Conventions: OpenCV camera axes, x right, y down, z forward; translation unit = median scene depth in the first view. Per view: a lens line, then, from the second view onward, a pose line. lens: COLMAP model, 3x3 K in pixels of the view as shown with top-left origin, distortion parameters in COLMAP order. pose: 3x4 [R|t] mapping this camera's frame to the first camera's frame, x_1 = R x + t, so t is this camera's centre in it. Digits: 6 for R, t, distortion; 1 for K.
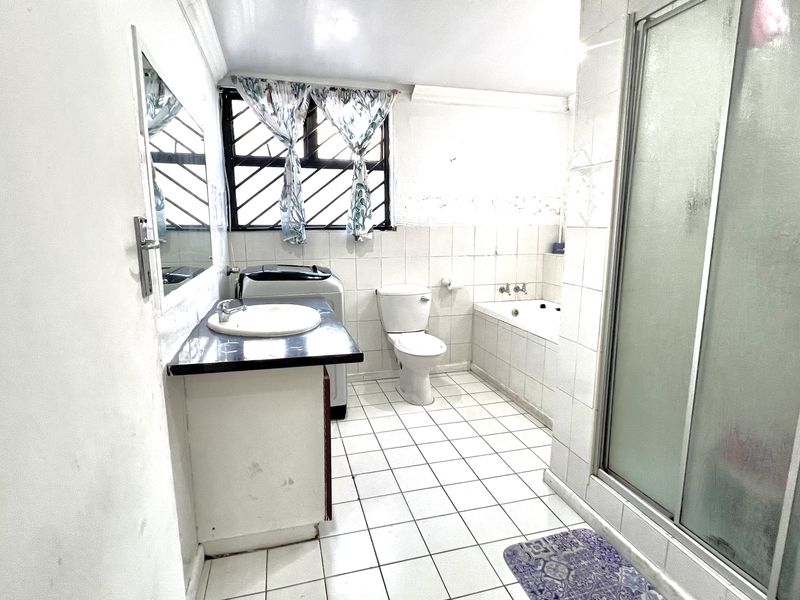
lens RADIAL K [[423.0, 0, 400.4], [0, 423.0, 294.5], [0, 0, 1]] dist [-0.002952, 0.000600]
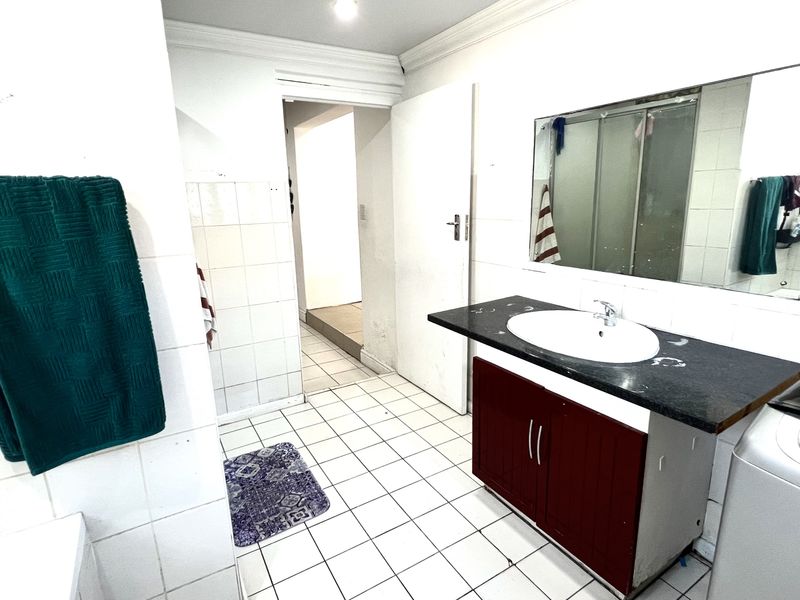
lens RADIAL K [[423.0, 0, 398.6], [0, 423.0, 297.8], [0, 0, 1]] dist [-0.002952, 0.000600]
pose [[-0.962860, 0.081290, -0.257472, 0.313328], [-0.026580, 0.920430, 0.390003, -0.393595], [0.268688, 0.382362, -0.884085, 1.860442]]
